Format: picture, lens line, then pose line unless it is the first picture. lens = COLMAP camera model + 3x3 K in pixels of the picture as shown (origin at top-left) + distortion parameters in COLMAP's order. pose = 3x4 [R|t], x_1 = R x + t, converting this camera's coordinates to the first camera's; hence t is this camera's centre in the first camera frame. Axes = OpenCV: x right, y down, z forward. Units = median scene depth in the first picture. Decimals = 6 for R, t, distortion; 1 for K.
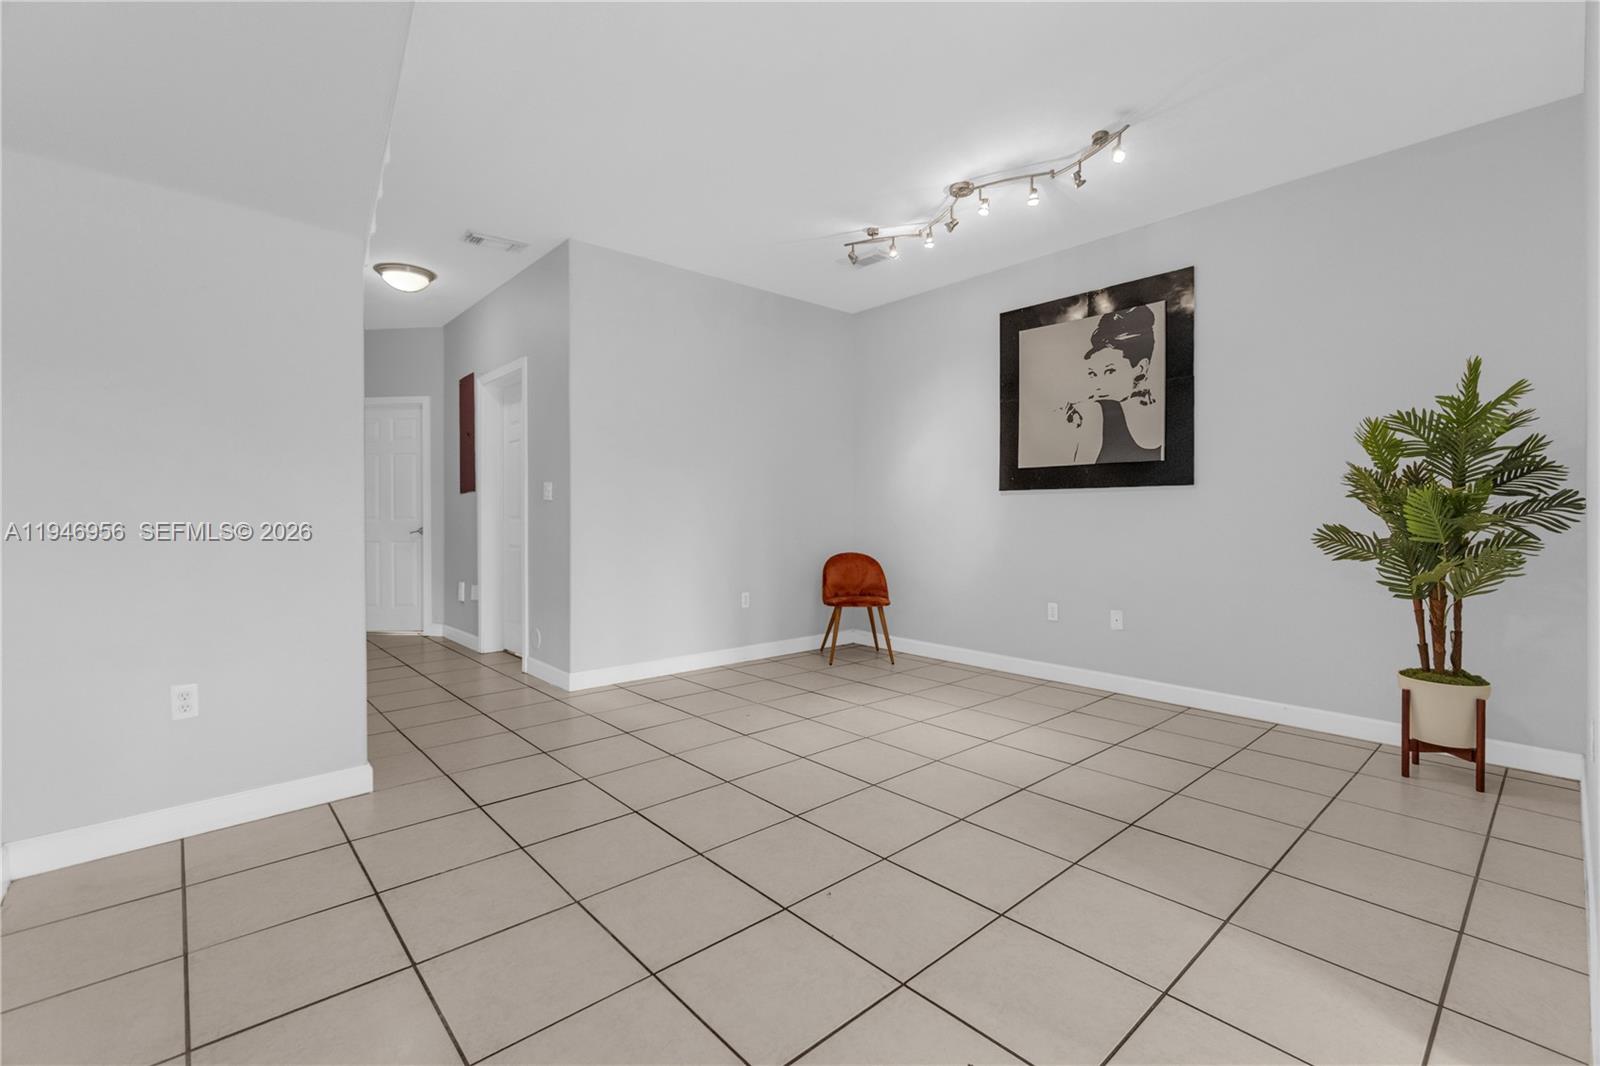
lens RADIAL K [[702.5, 0, 775.9], [0, 702.5, 517.5], [0, 0, 1]] dist [-0.004492, 0.004251]
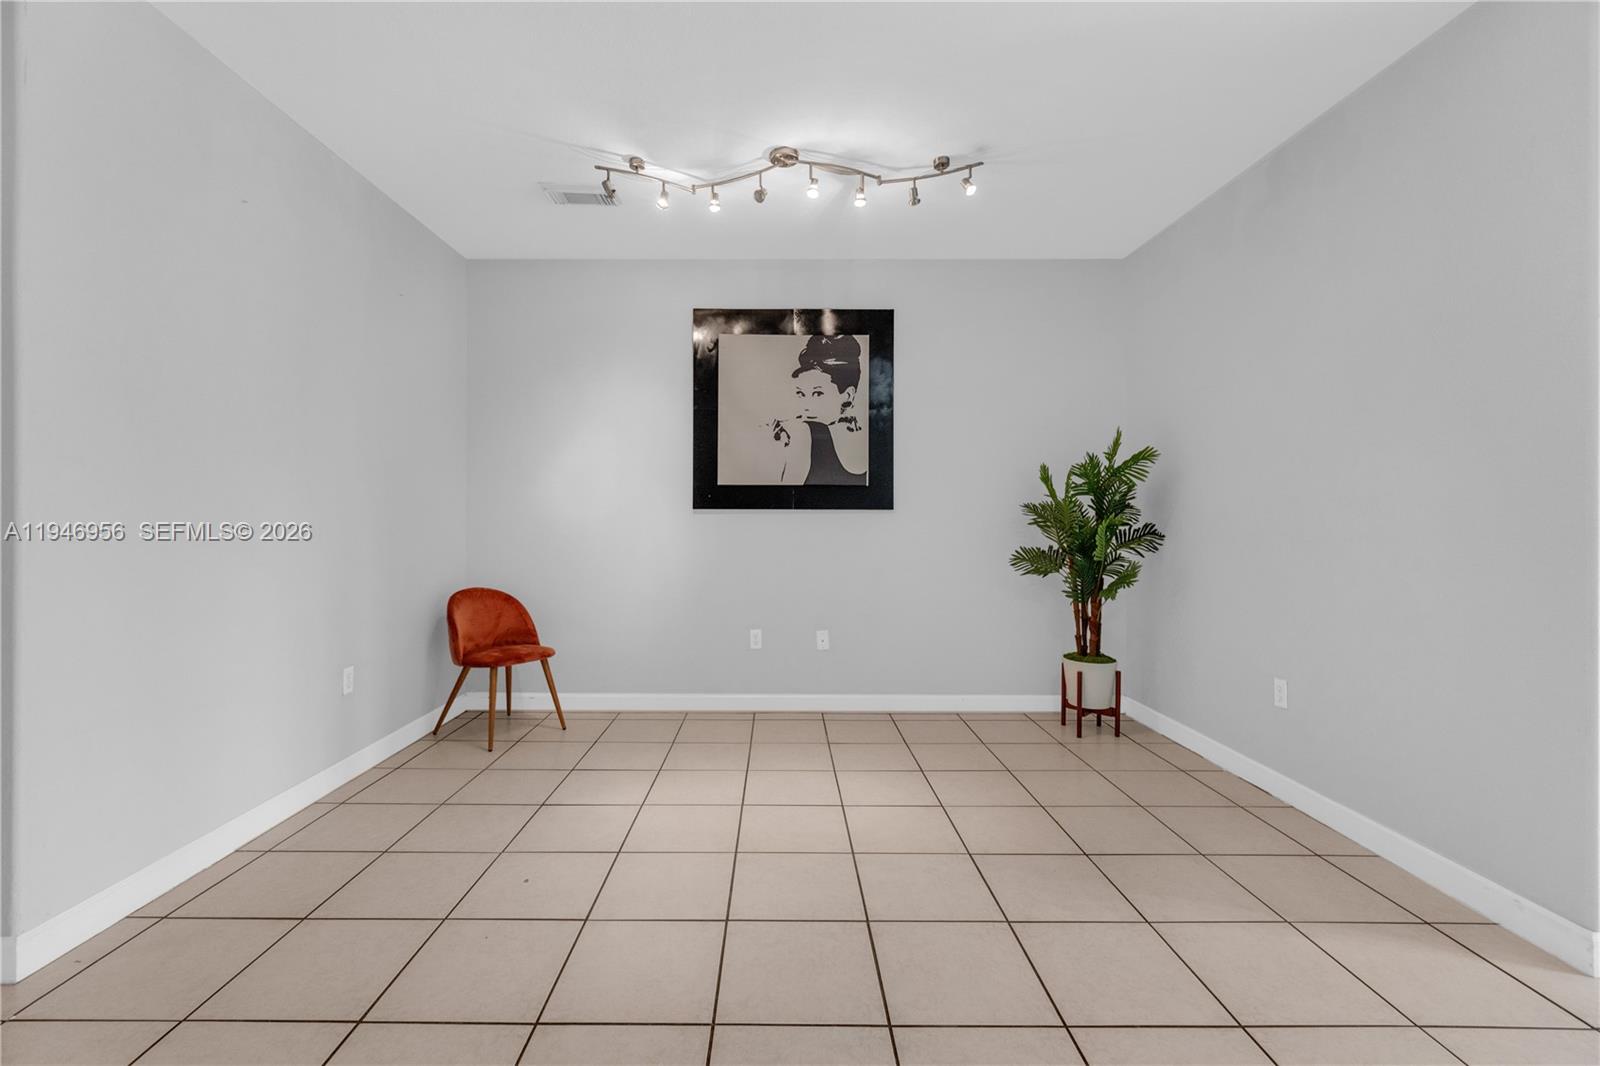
lens RADIAL K [[702.5, 0, 788.4], [0, 702.5, 521.5], [0, 0, 1]] dist [-0.004492, 0.004251]
pose [[0.647654, -0.000756, 0.761934, -0.325023], [-0.001651, 0.999996, 0.002396, -0.028570], [-0.761933, -0.002809, 0.647650, 0.392455]]
